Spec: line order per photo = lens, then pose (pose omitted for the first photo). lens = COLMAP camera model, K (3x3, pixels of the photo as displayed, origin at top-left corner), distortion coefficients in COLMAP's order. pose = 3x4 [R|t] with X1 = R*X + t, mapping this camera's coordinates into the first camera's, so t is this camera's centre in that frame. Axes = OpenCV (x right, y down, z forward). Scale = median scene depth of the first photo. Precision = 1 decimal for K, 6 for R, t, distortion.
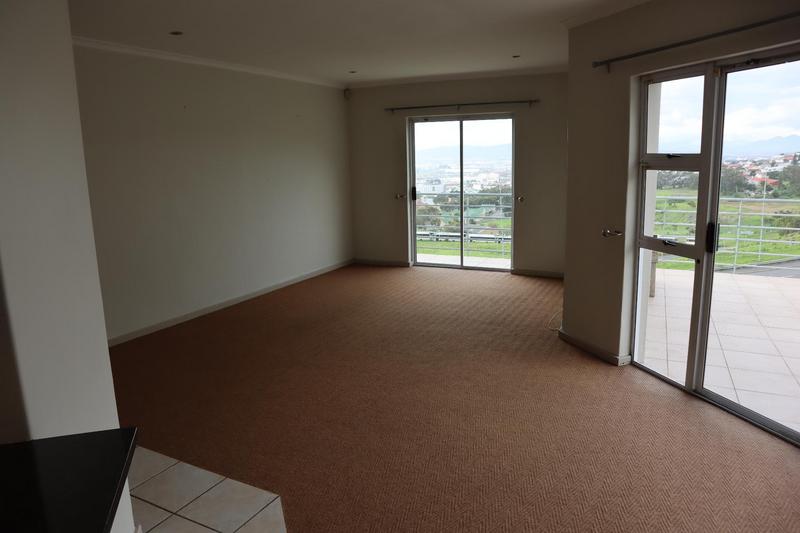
lens RADIAL K [[555.7, 0, 395.0], [0, 555.7, 268.2], [0, 0, 1]] dist [-0.112190, 0.064411]
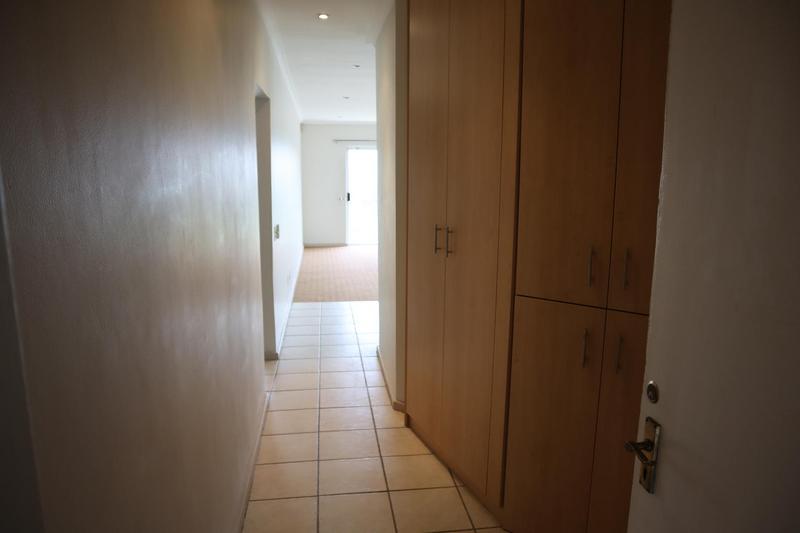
lens RADIAL K [[555.7, 0, 399.2], [0, 555.7, 266.7], [0, 0, 1]] dist [-0.112190, 0.064411]
pose [[0.814348, -0.065767, 0.576638, -0.747326], [0.084137, 0.996441, -0.005174, 0.074535], [-0.574245, 0.052730, 0.816983, -0.301138]]
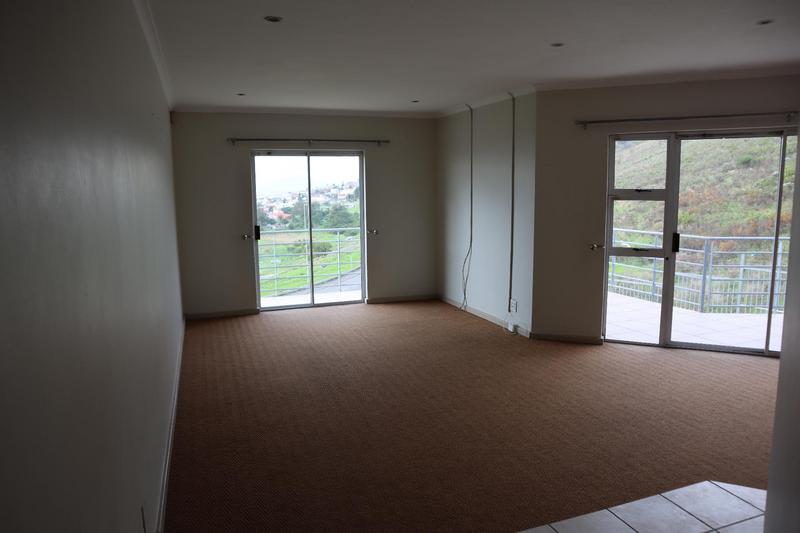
lens RADIAL K [[555.7, 0, 397.8], [0, 555.7, 267.1], [0, 0, 1]] dist [-0.112190, 0.064411]
pose [[0.679780, -0.087607, 0.728165, -0.485201], [0.141495, 0.989854, -0.013003, -0.034529], [-0.719638, 0.111871, 0.685278, 0.221728]]
